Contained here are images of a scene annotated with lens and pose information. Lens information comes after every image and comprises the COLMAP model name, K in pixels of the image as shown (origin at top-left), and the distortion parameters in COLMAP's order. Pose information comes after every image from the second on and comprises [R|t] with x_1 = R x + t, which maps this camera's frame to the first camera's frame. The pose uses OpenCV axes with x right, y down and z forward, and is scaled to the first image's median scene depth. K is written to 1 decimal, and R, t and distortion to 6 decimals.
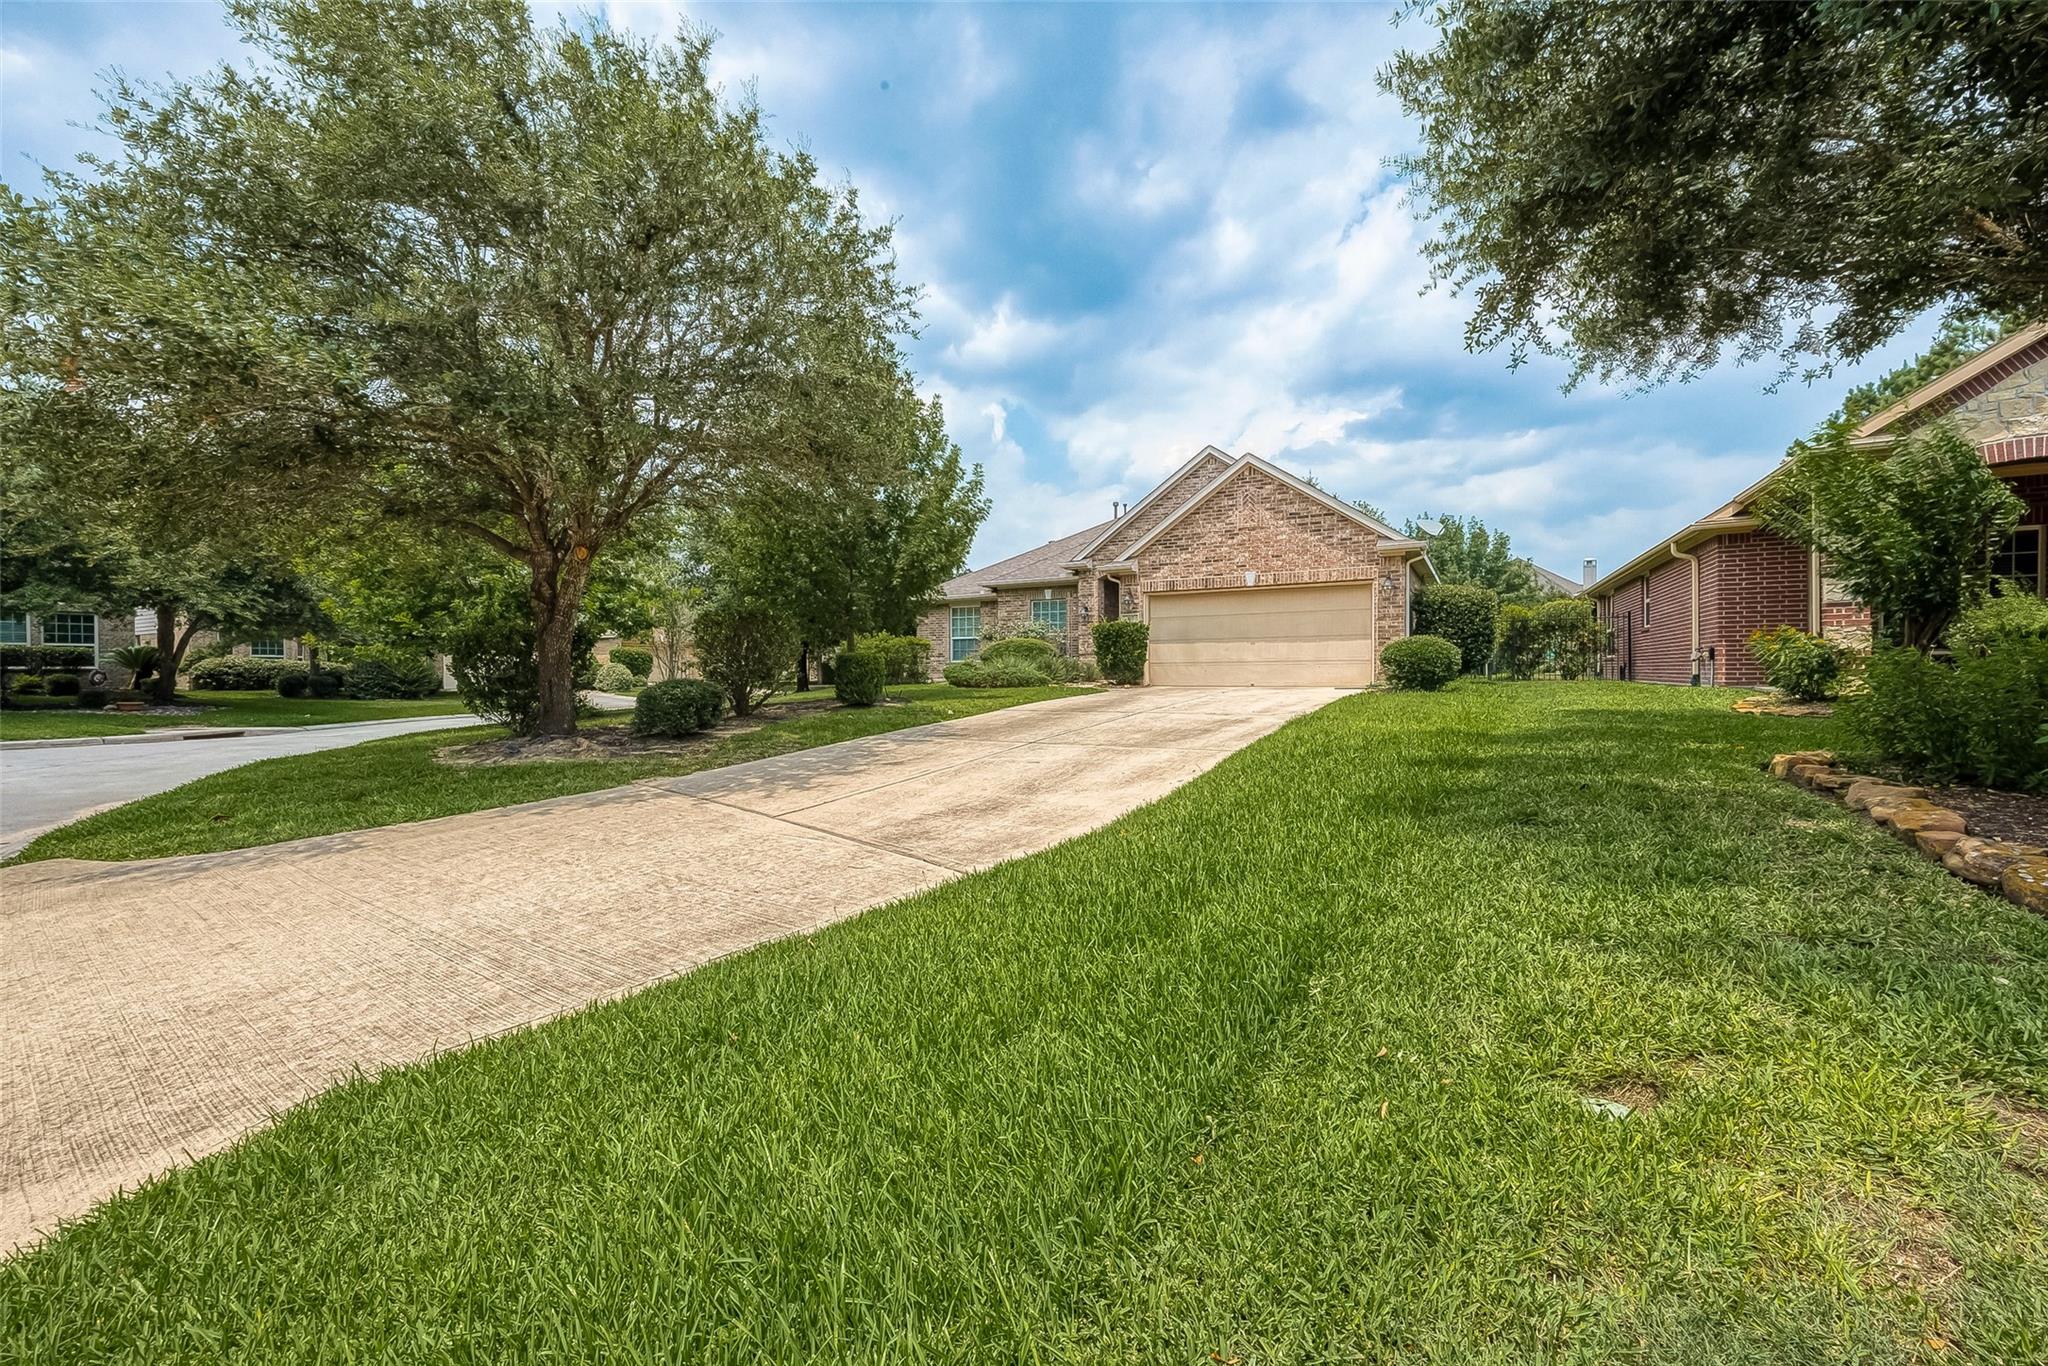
lens RADIAL K [[820.8, 0, 1022.2], [0, 820.8, 677.9], [0, 0, 1]] dist [0.000152, -0.000053]
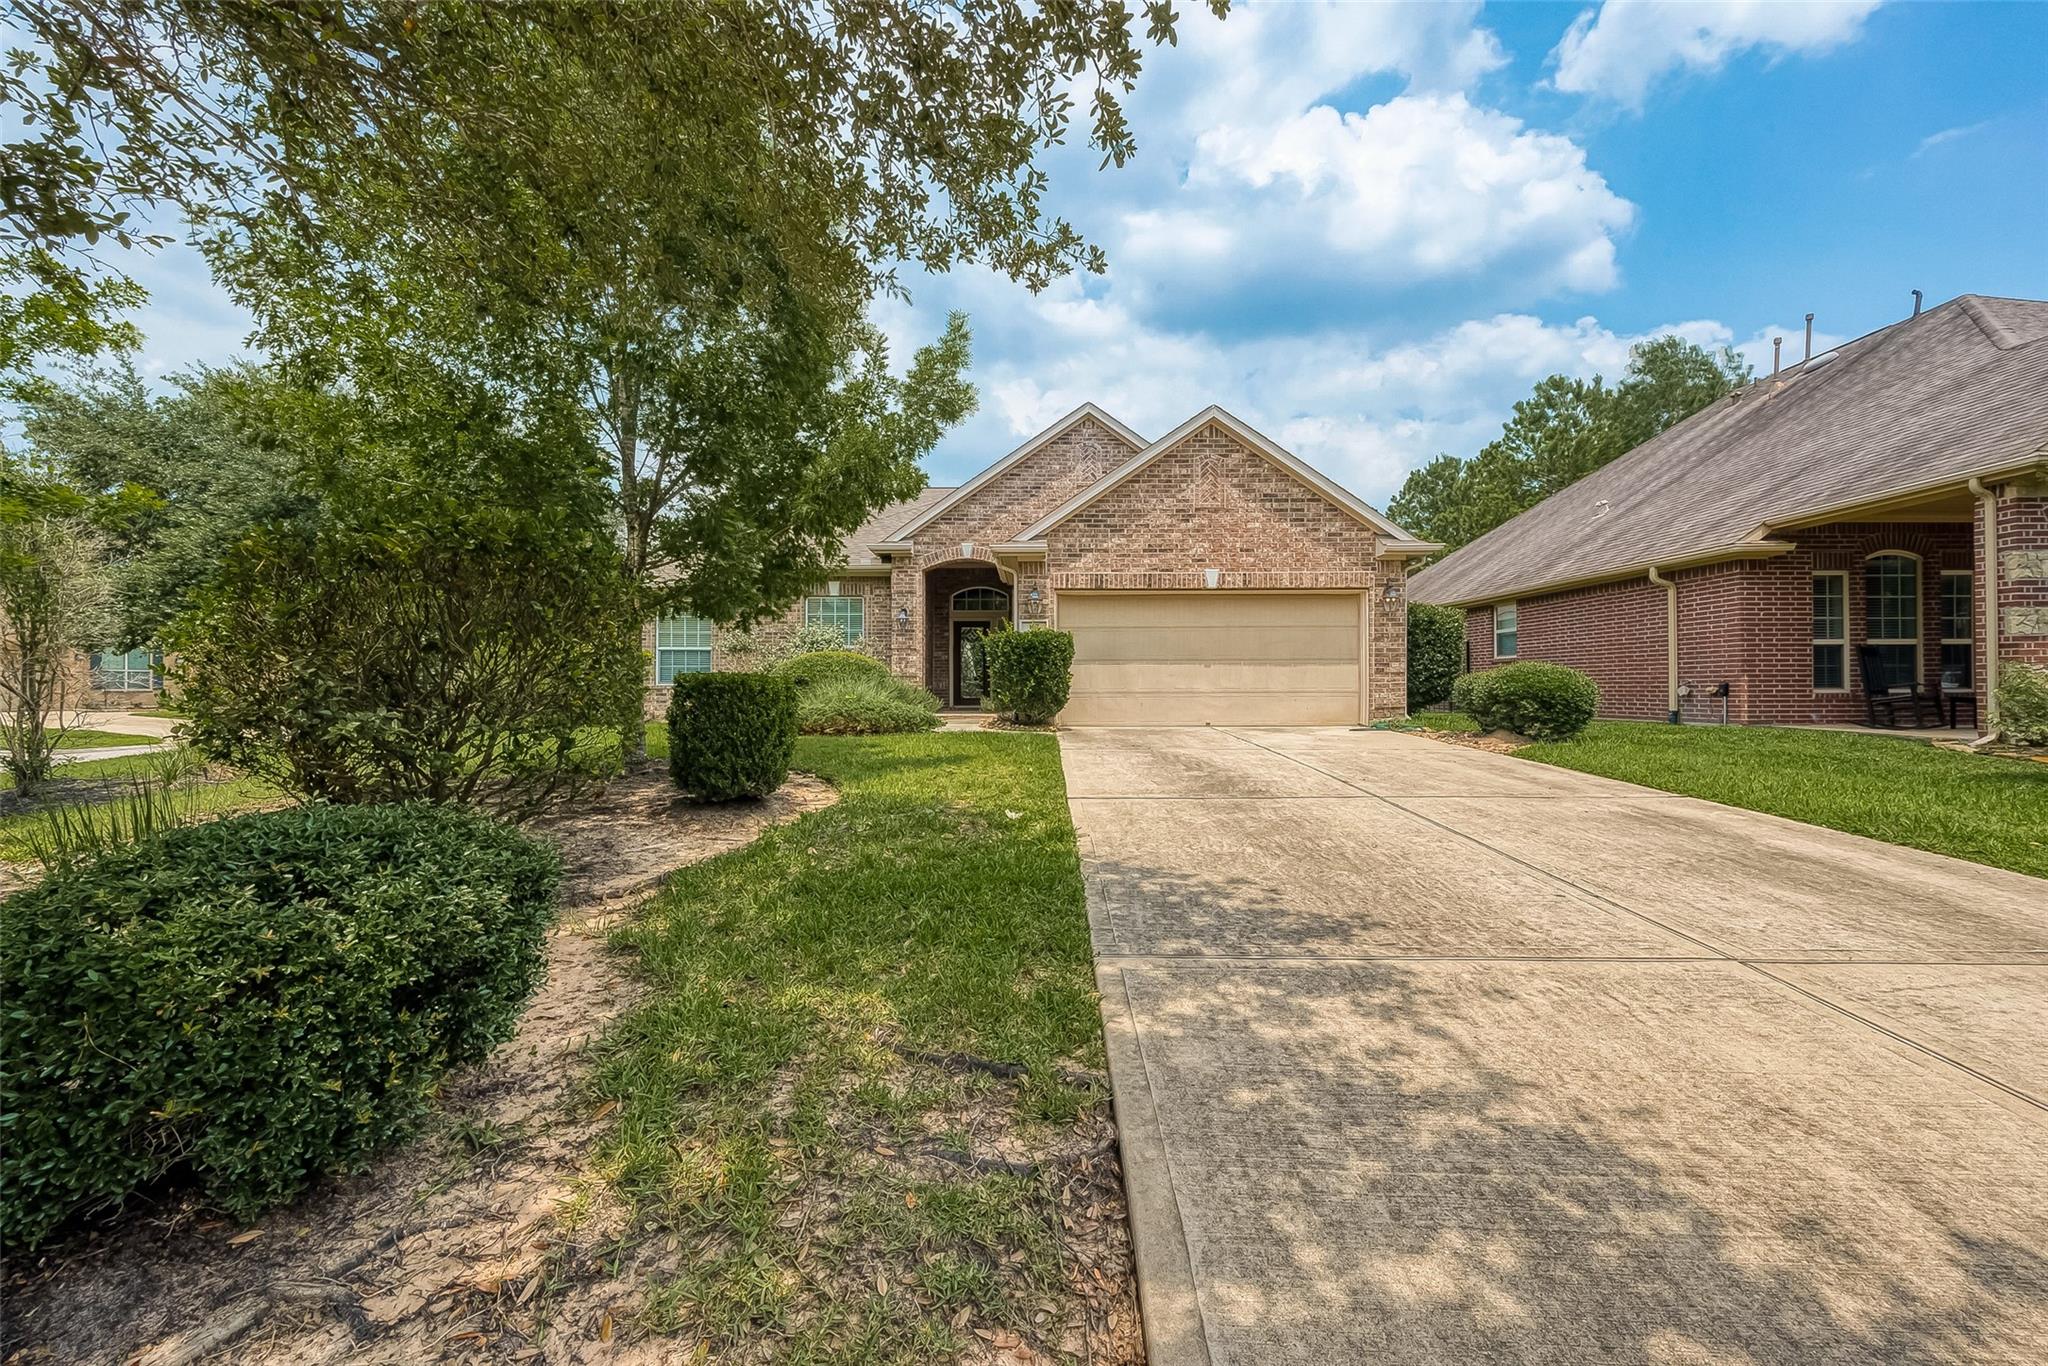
lens RADIAL K [[820.8, 0, 1026.7], [0, 820.8, 682.6], [0, 0, 1]] dist [0.000152, -0.000053]
pose [[0.877950, 0.010180, 0.478644, -0.214136], [-0.002003, 0.999843, -0.017591, -0.015129], [-0.478748, 0.014485, 0.877833, 0.440424]]
